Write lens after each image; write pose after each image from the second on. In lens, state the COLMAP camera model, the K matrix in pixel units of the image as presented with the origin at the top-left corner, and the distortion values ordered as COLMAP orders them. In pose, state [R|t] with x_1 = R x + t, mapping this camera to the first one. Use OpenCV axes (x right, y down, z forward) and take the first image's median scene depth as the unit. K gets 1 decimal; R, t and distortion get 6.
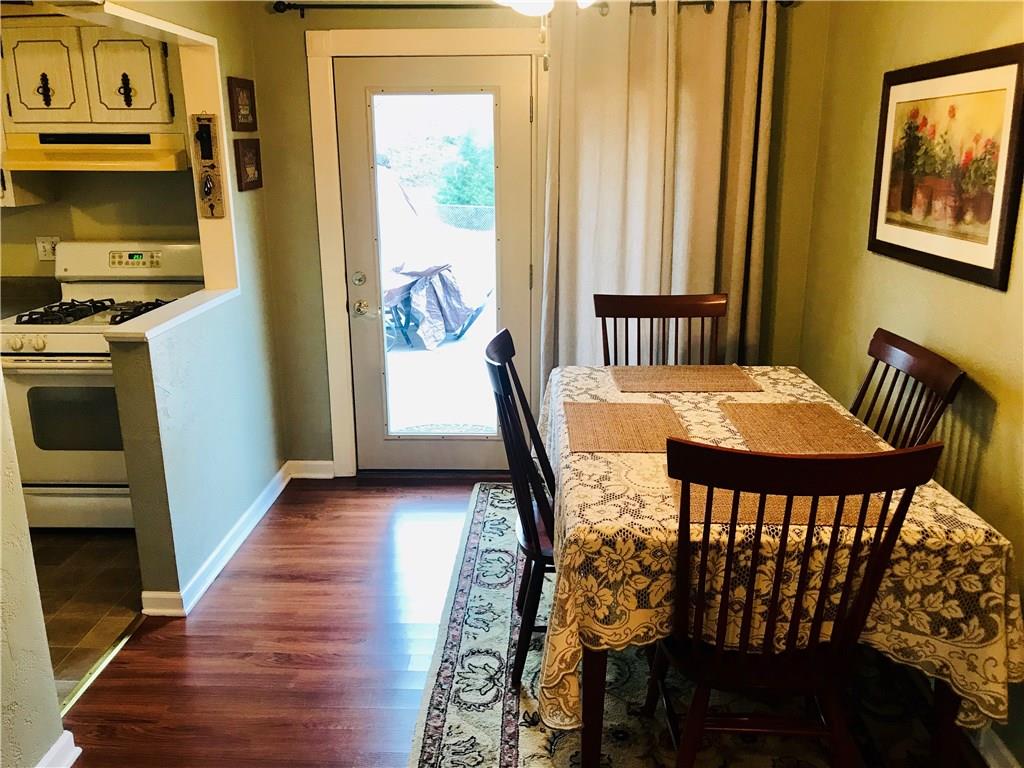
lens RADIAL K [[845.5, 0, 504.1], [0, 845.5, 380.5], [0, 0, 1]] dist [0.030051, -0.016643]
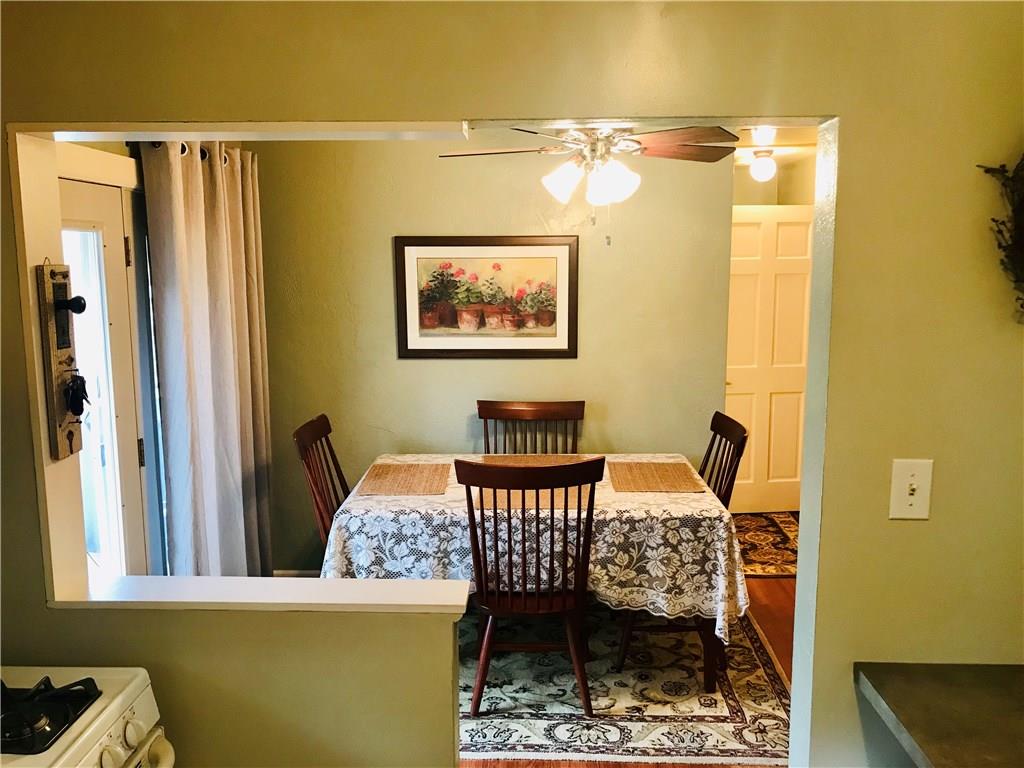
lens RADIAL K [[845.5, 0, 508.8], [0, 845.5, 374.2], [0, 0, 1]] dist [0.030051, -0.016643]
pose [[-0.021446, -0.135246, 0.990580, -1.194698], [0.263943, 0.954890, 0.136087, -0.334720], [-0.964300, 0.264376, 0.015218, 1.008228]]
